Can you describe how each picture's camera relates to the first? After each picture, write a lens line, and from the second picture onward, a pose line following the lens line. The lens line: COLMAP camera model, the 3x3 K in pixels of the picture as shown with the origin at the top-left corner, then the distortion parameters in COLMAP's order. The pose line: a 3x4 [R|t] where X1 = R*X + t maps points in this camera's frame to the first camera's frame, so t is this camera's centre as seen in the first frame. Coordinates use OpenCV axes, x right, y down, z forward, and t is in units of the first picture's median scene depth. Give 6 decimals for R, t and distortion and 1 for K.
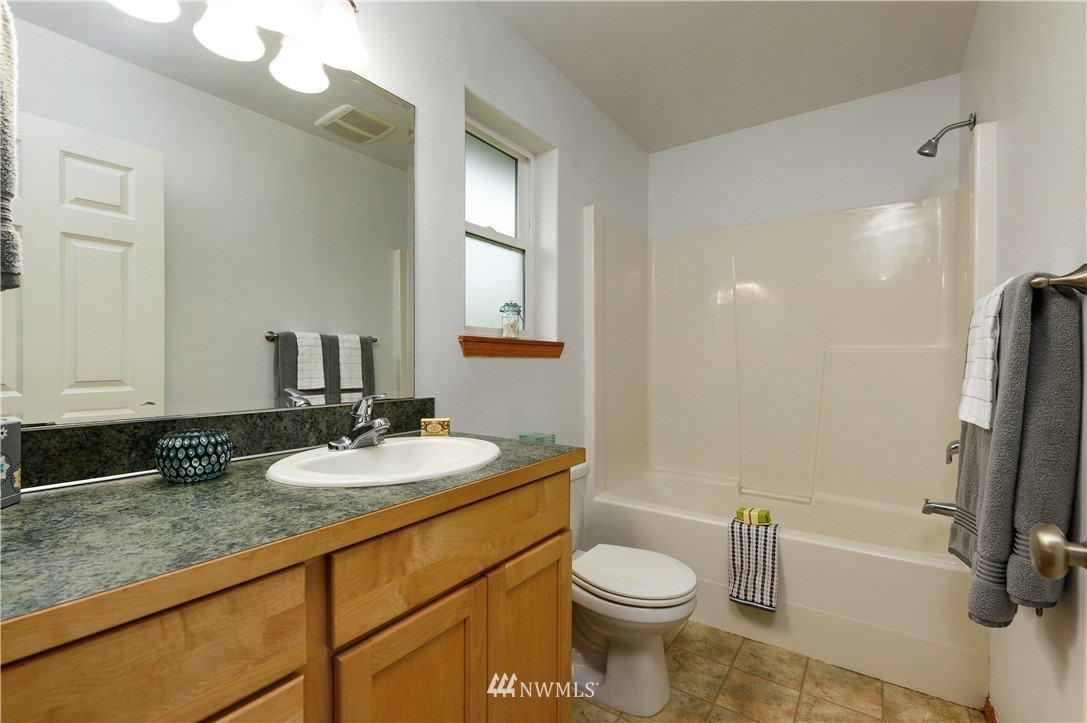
lens RADIAL K [[487.6, 0, 539.0], [0, 487.6, 360.1], [0, 0, 1]] dist [0.002070, -0.000708]
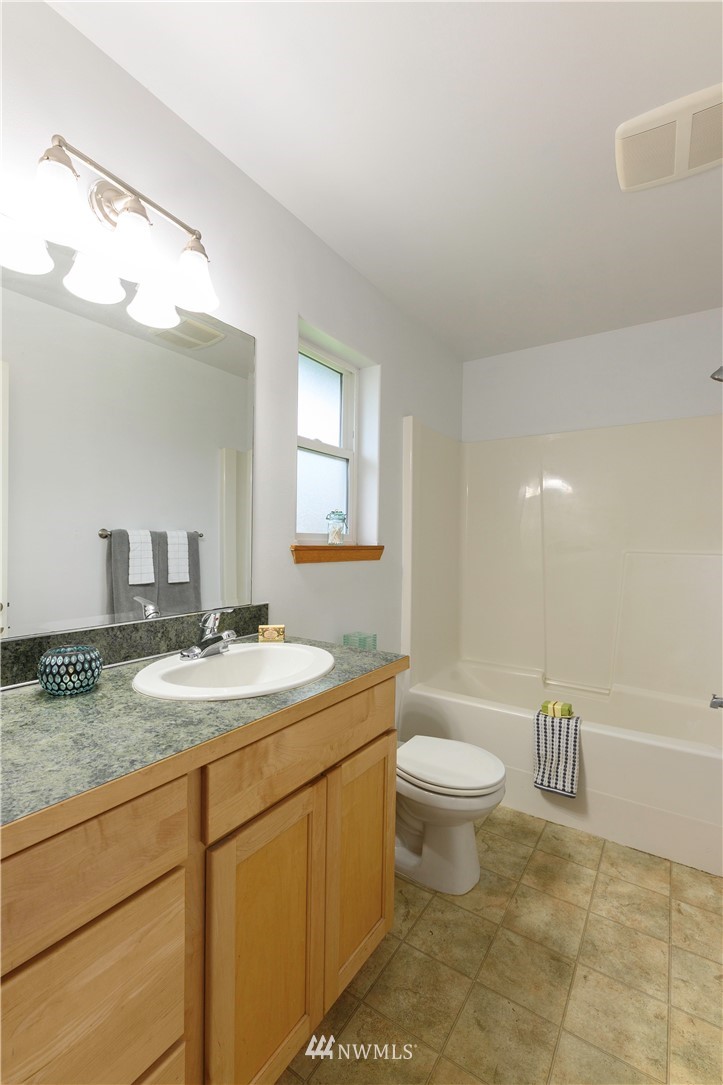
lens RADIAL K [[480.3, 0, 358.8], [0, 480.3, 542.4], [0, 0, 1]] dist [0.002099, 0.000313]
pose [[0.999676, 0.012074, 0.022405, -0.044306], [-0.012186, 0.999914, 0.004874, -0.075949], [-0.022344, -0.005146, 0.999737, -0.085674]]
